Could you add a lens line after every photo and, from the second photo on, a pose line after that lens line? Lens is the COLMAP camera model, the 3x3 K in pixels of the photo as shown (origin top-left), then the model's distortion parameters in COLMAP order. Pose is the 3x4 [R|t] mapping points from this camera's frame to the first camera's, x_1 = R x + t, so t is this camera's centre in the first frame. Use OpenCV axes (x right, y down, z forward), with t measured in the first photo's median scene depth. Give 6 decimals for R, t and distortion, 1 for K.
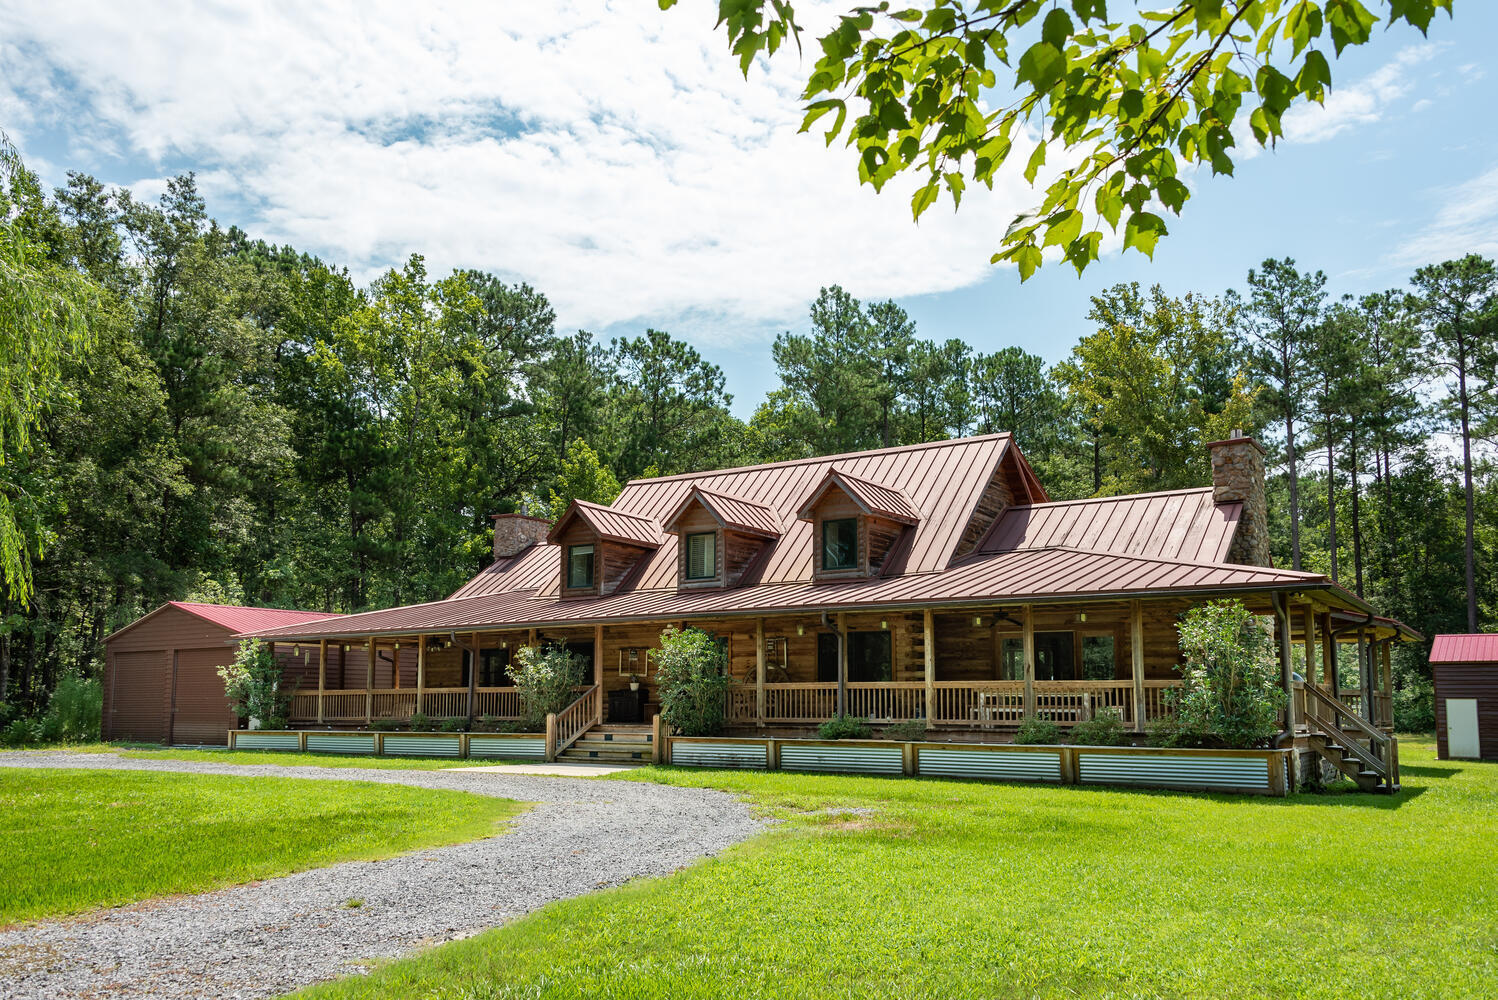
lens RADIAL K [[1203.9, 0, 749.0], [0, 1203.9, 500.0], [0, 0, 1]] dist [0.155164, -0.484453]
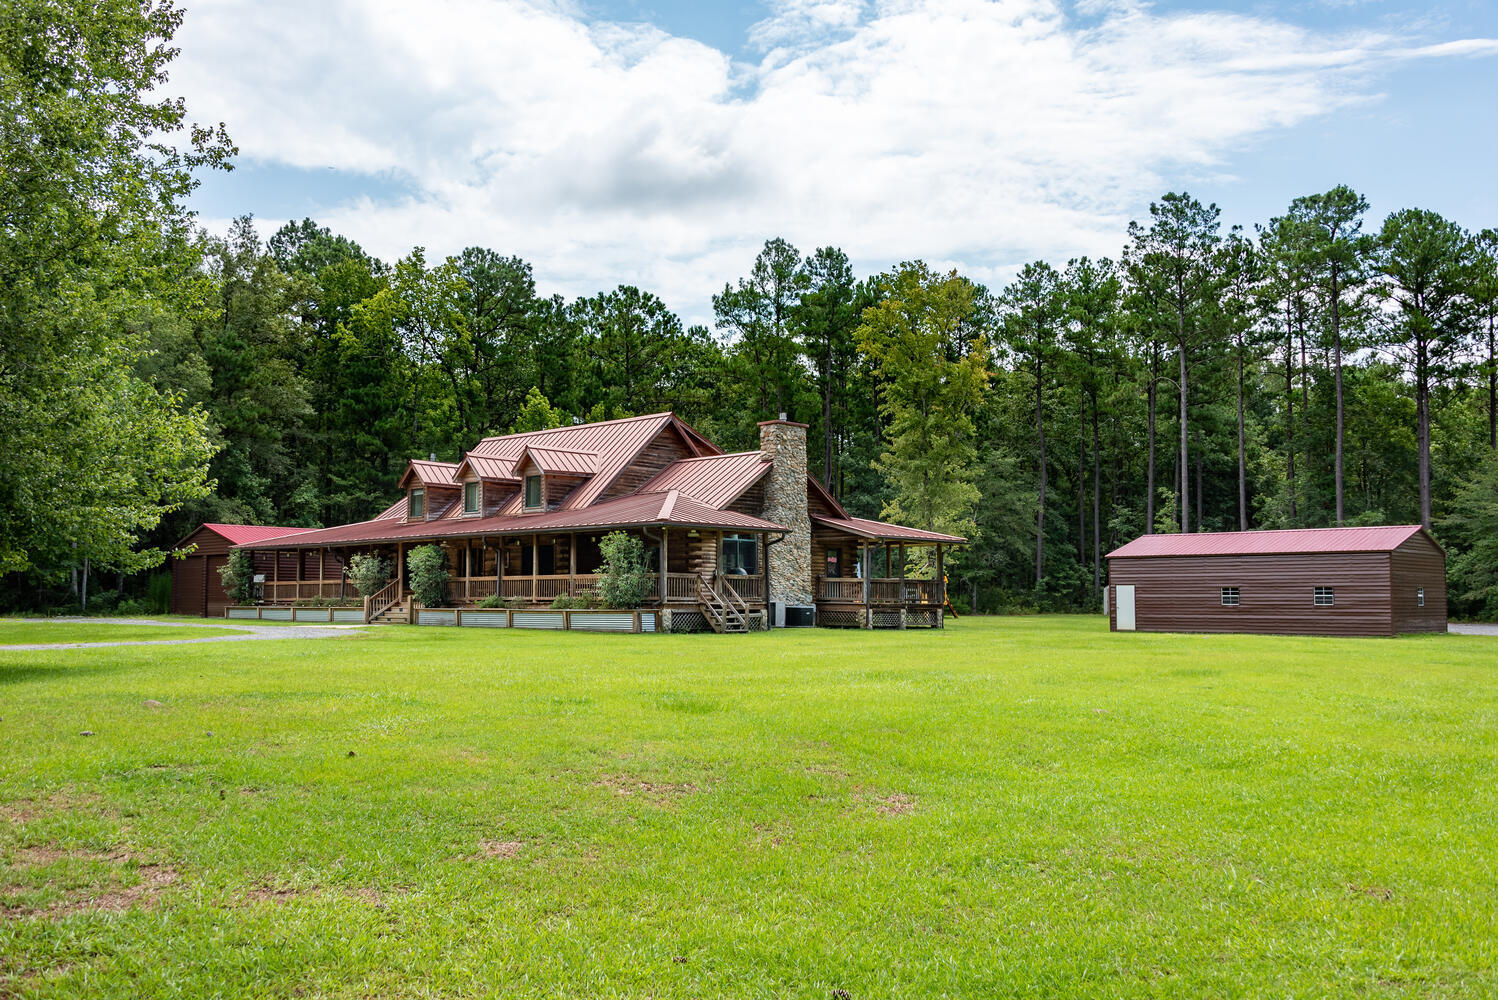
lens RADIAL K [[1193.8, 0, 747.0], [0, 1193.8, 477.1], [0, 0, 1]] dist [-0.007627, -0.055873]
pose [[0.989598, -0.020664, -0.142371, 0.422767], [0.031289, 0.996855, 0.072804, -0.063945], [0.140419, -0.076502, 0.987132, -0.382103]]
